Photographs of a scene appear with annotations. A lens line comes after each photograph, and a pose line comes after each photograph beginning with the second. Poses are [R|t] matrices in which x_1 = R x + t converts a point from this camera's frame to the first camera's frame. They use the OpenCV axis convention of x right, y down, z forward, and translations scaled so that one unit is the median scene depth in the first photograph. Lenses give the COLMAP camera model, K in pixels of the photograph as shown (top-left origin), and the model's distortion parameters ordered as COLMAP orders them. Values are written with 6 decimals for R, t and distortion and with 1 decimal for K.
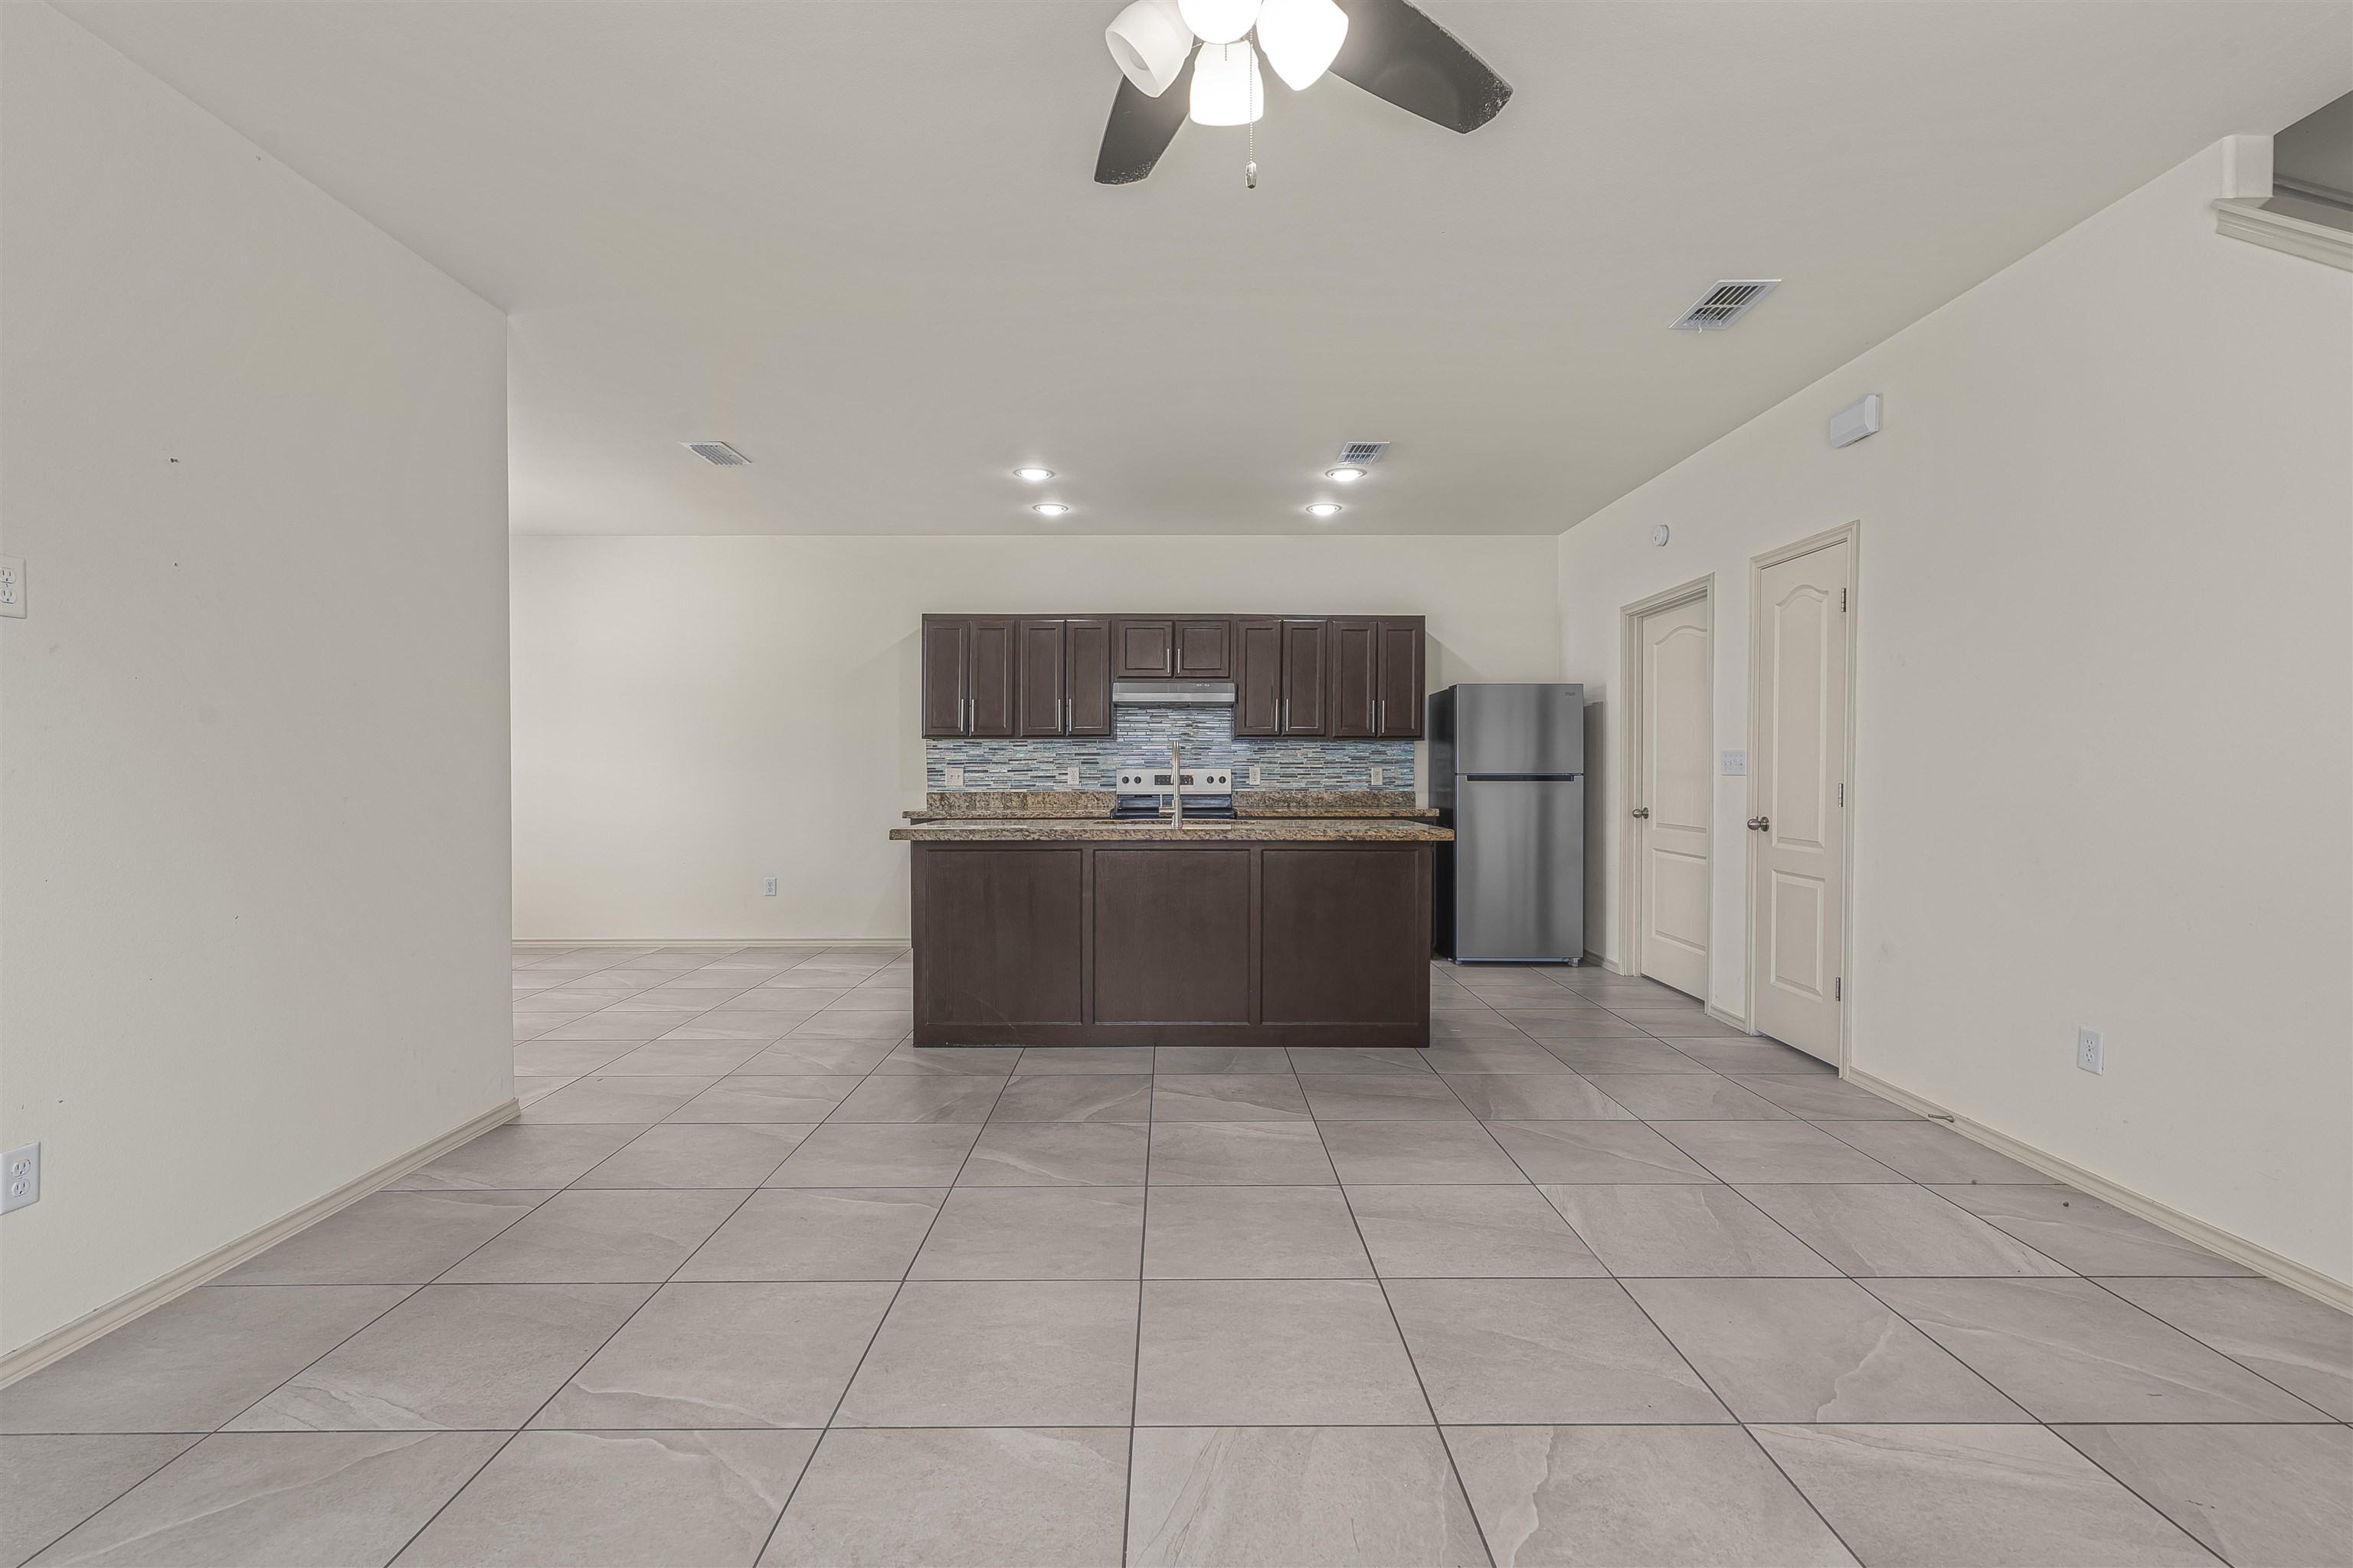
lens RADIAL K [[1070.9, 0, 1181.6], [0, 1070.9, 784.6], [0, 0, 1]] dist [-0.006765, 0.002450]
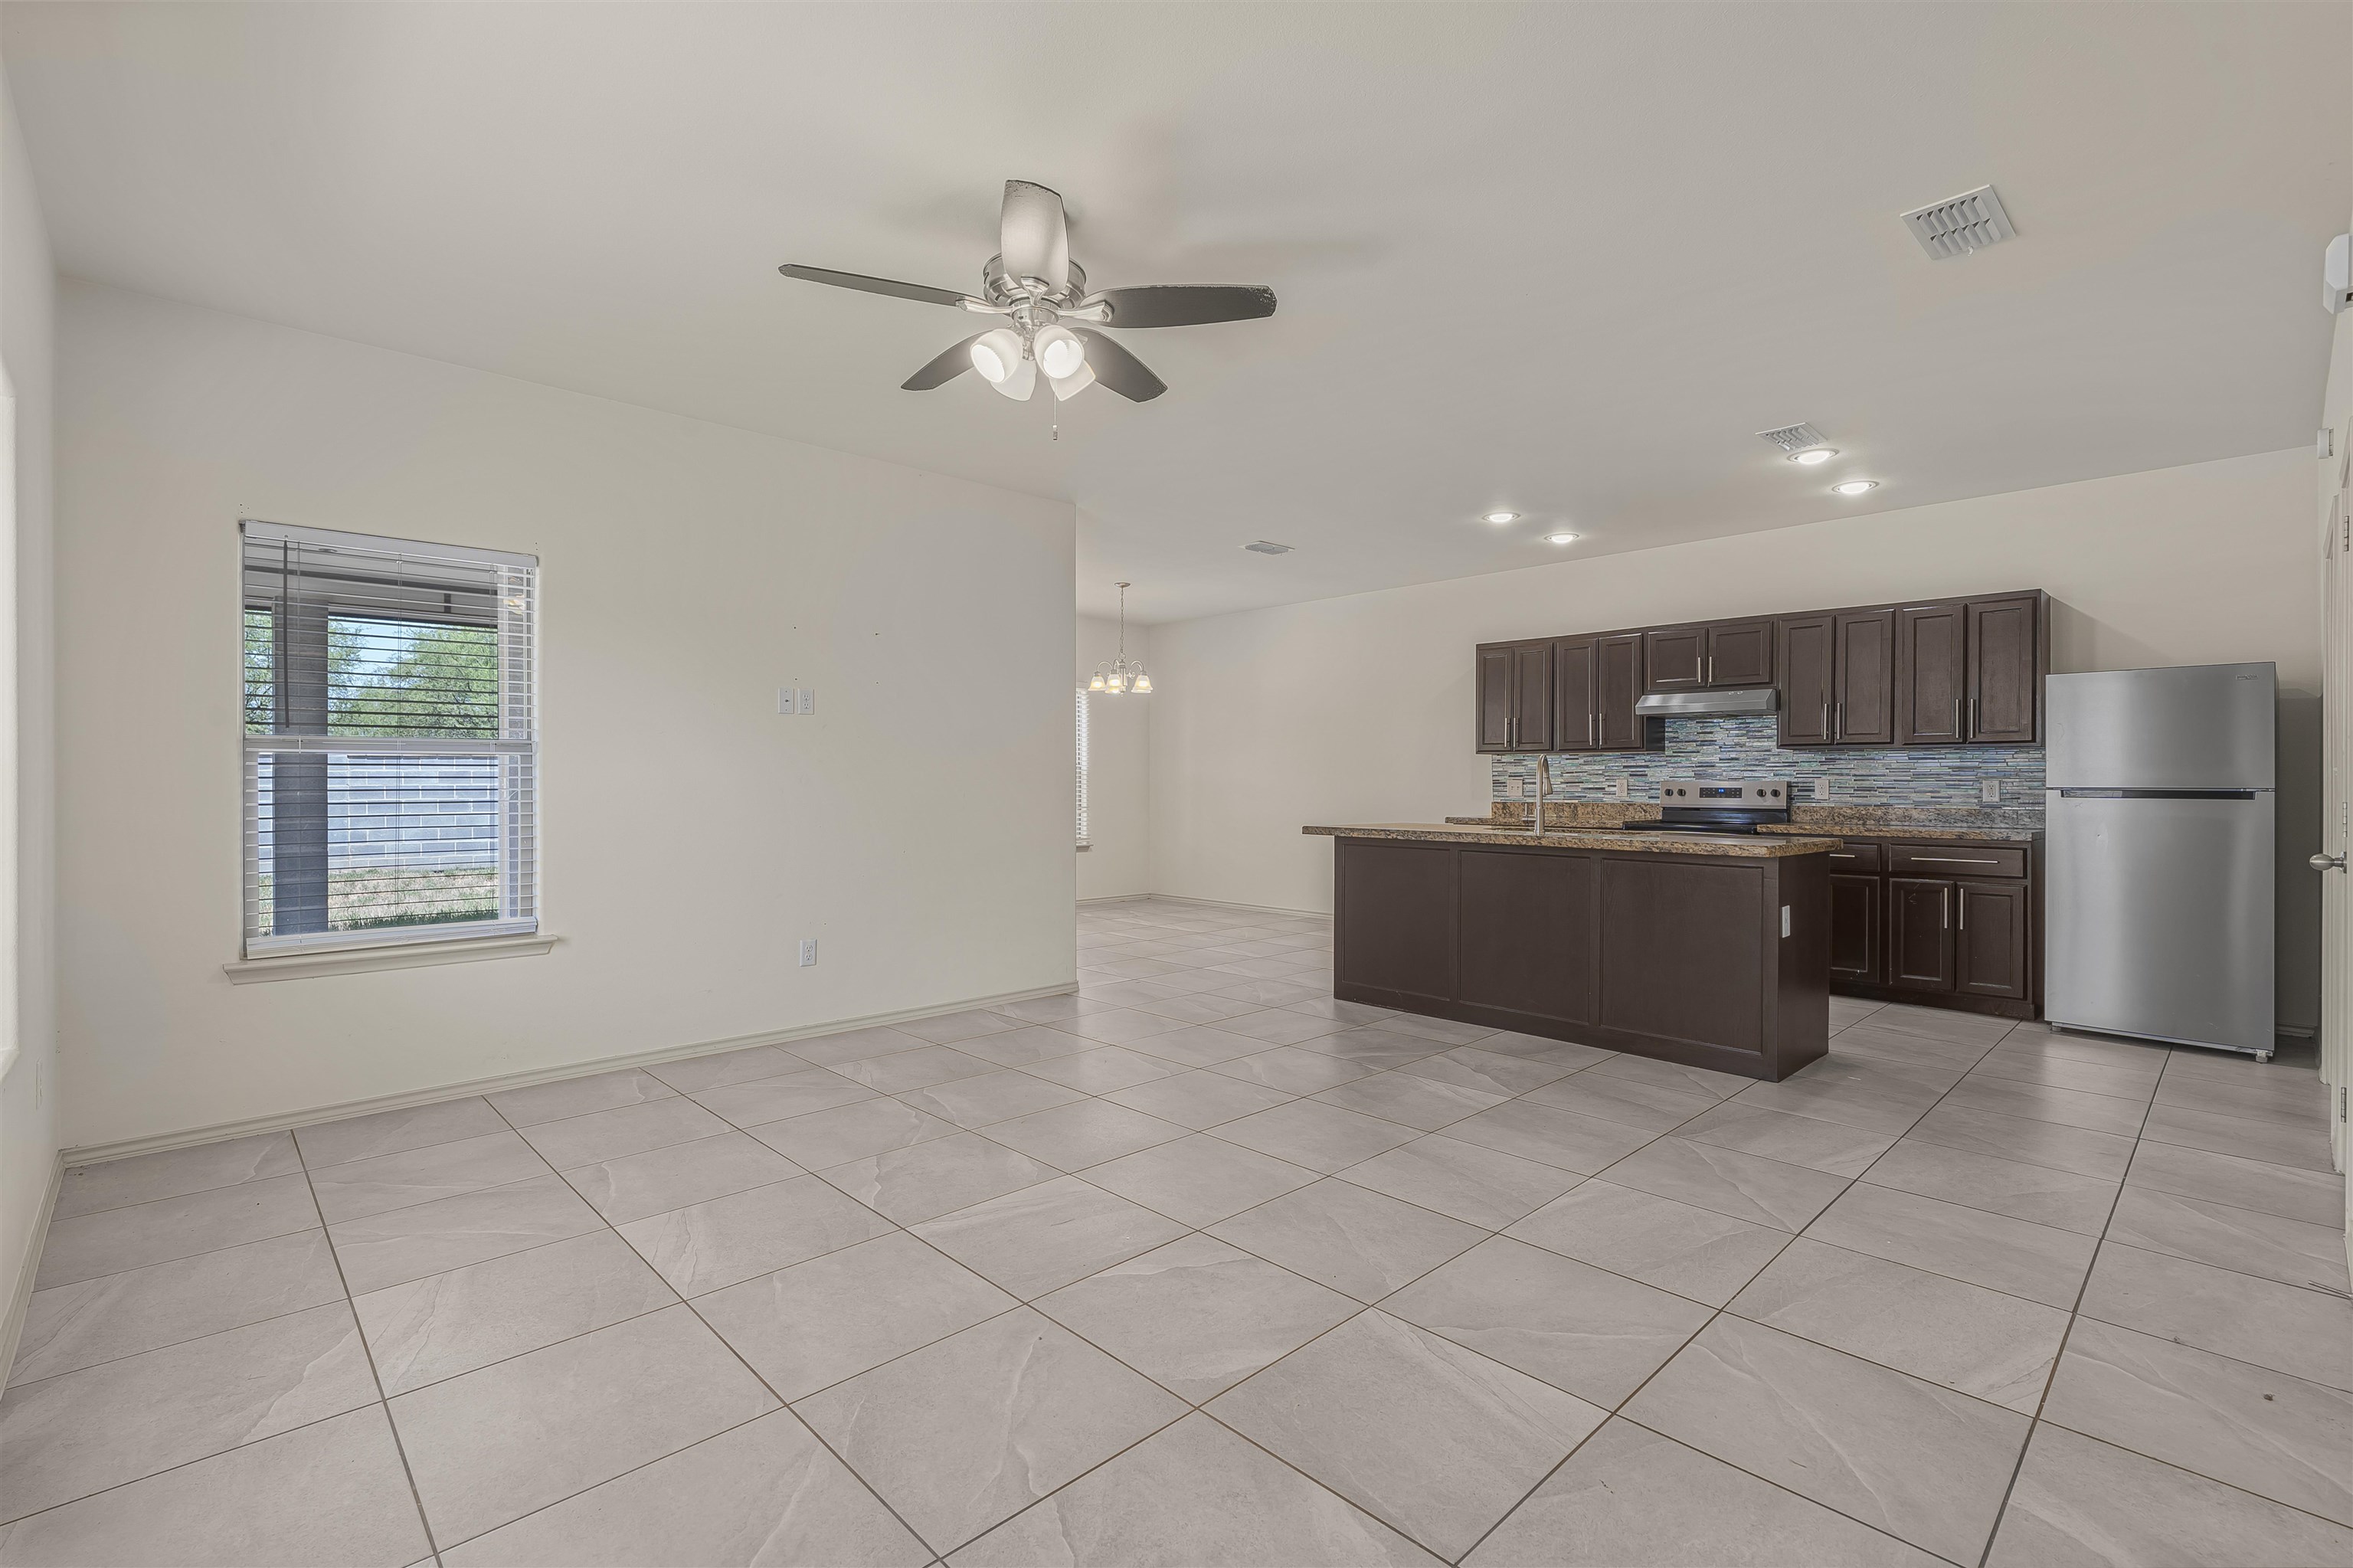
lens RADIAL K [[1070.9, 0, 1175.3], [0, 1070.9, 784.0], [0, 0, 1]] dist [-0.006765, 0.002450]
pose [[0.682150, 0.004269, -0.731200, 0.419558], [-0.013999, 0.999876, -0.007222, 0.001840], [0.731078, 0.015162, 0.682125, -0.006995]]
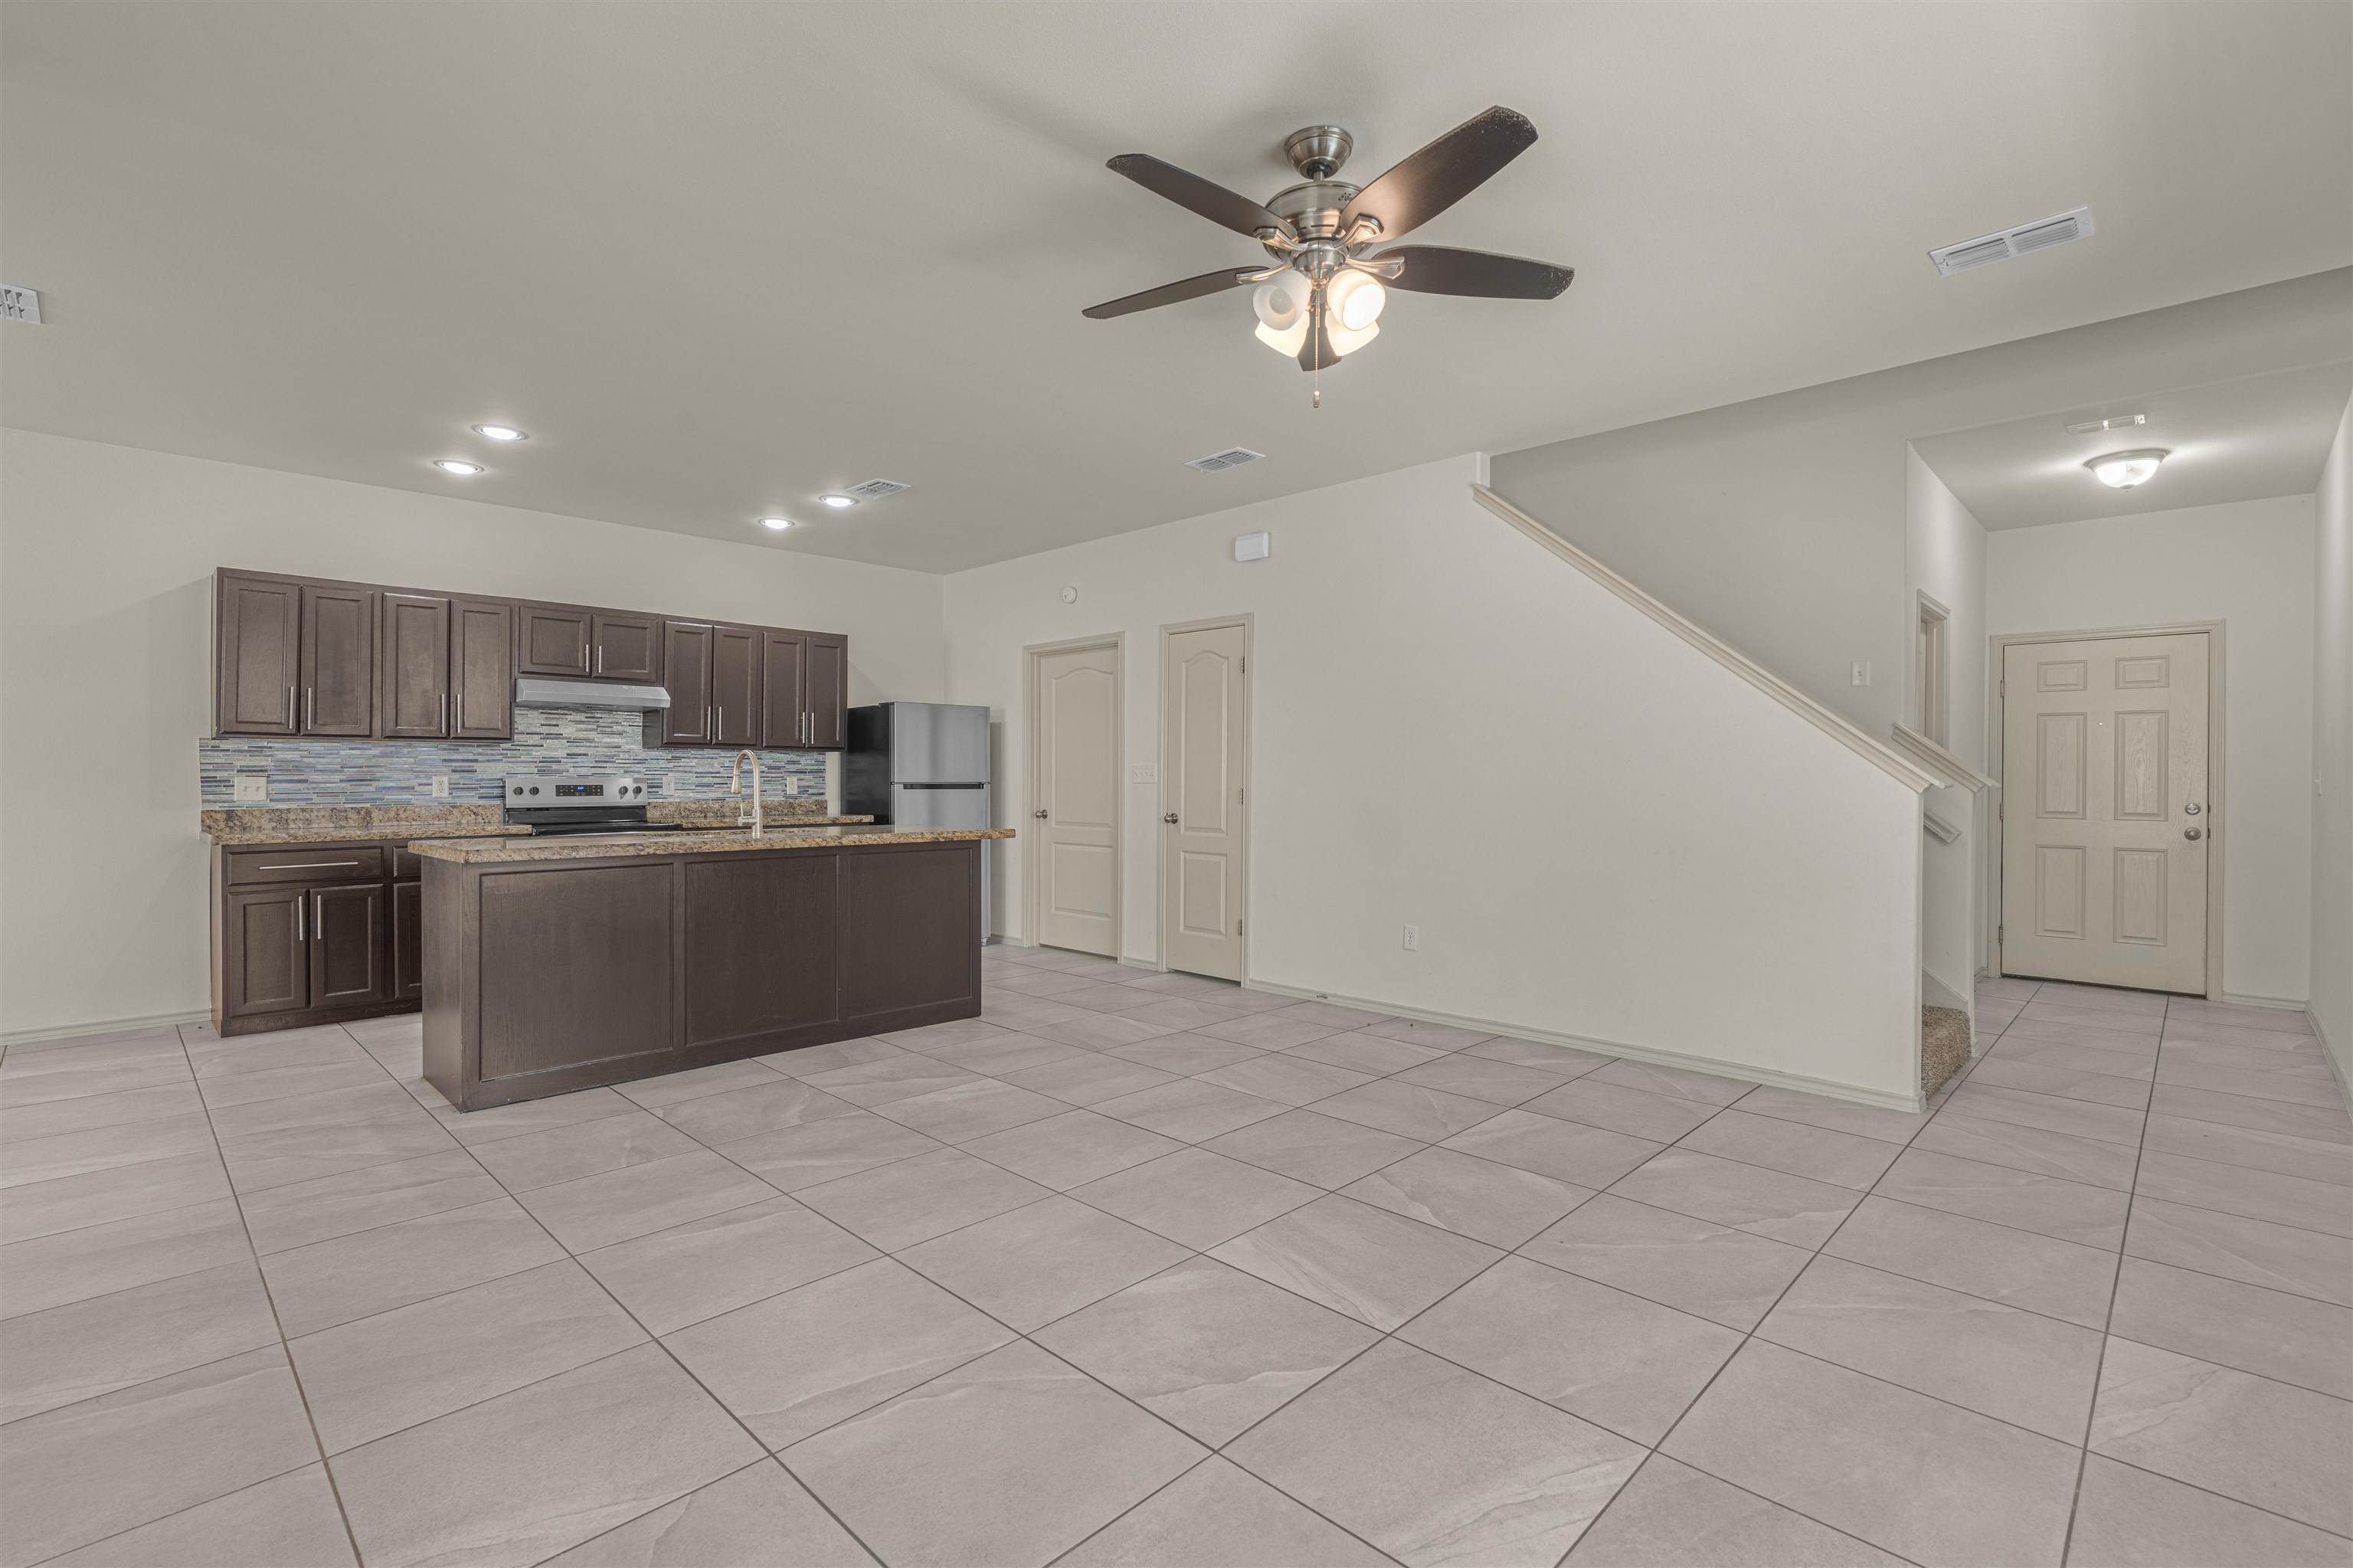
lens RADIAL K [[1070.9, 0, 1188.3], [0, 1070.9, 788.6], [0, 0, 1]] dist [-0.006765, 0.002450]
pose [[0.696796, -0.005877, 0.717246, -0.344021], [0.009565, 0.999954, -0.001099, 0.000020], [-0.717206, 0.007626, 0.696820, 0.013224]]
